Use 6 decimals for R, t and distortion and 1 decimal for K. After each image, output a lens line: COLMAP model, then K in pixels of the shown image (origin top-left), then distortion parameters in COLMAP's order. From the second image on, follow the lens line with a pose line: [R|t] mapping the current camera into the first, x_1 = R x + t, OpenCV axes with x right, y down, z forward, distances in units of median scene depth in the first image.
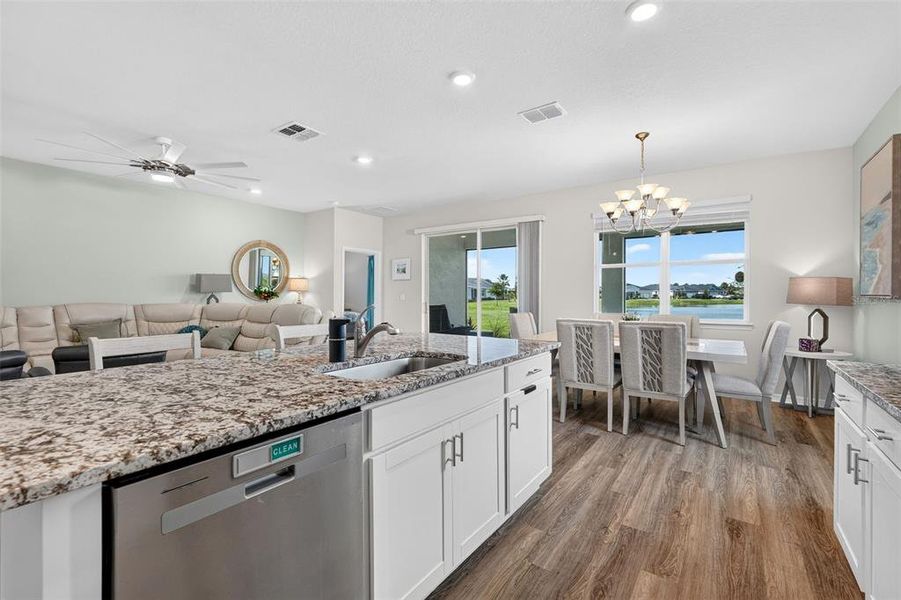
lens RADIAL K [[395.4, 0, 451.0], [0, 395.4, 293.1], [0, 0, 1]] dist [-0.003178, 0.000559]
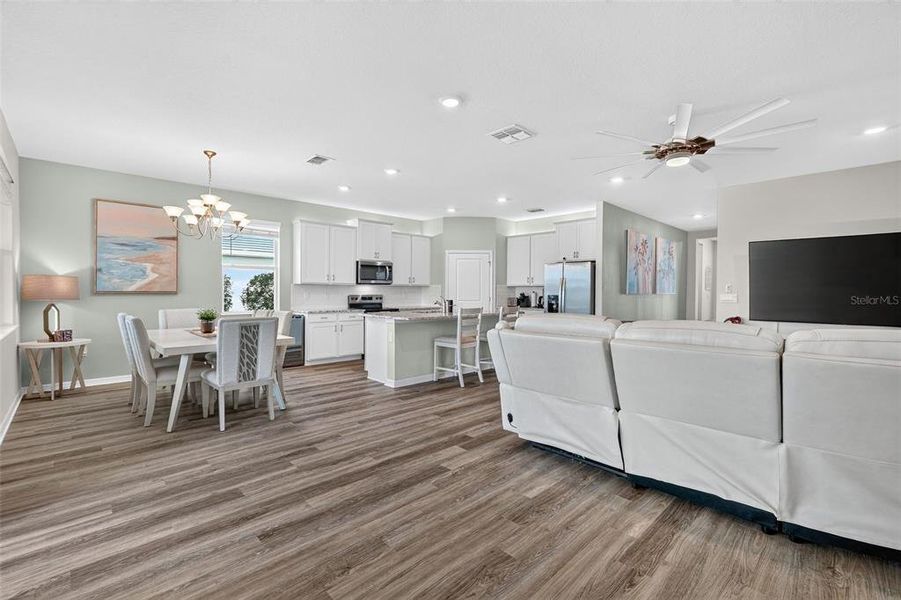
lens RADIAL K [[400.1, 0, 447.3], [0, 400.1, 295.6], [0, 0, 1]] dist [-0.008688, 0.000542]
pose [[-0.982734, -0.010831, 0.184708, -0.443990], [-0.008734, 0.999888, 0.012164, -0.007184], [-0.184819, 0.010341, -0.982718, 2.181325]]
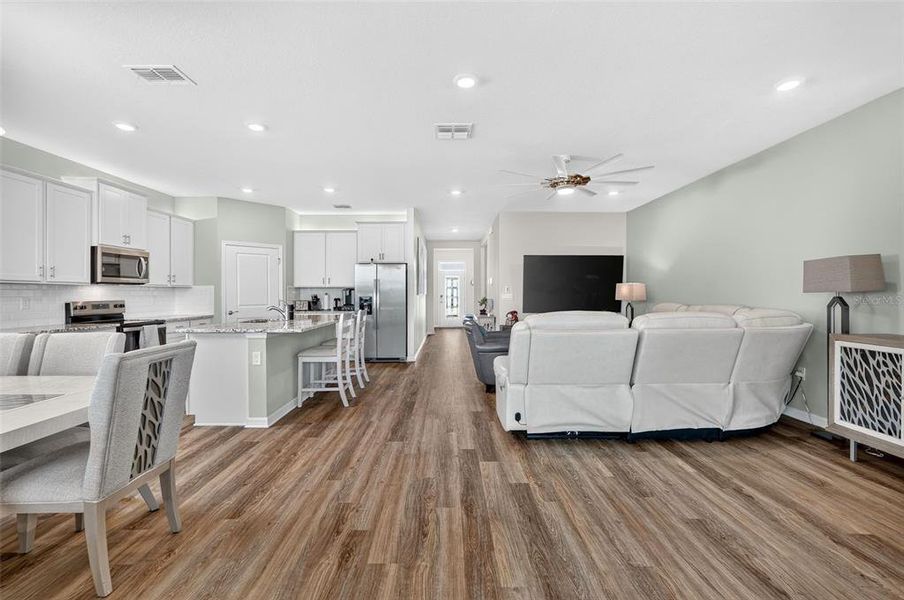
lens RADIAL K [[401.5, 0, 448.7], [0, 401.5, 295.6], [0, 0, 1]] dist [-0.008688, 0.000542]
pose [[-0.810048, 0.003650, -0.586352, 0.226161], [0.001560, 0.999990, 0.004070, -0.002451], [0.586361, 0.002383, -0.810046, 1.925673]]
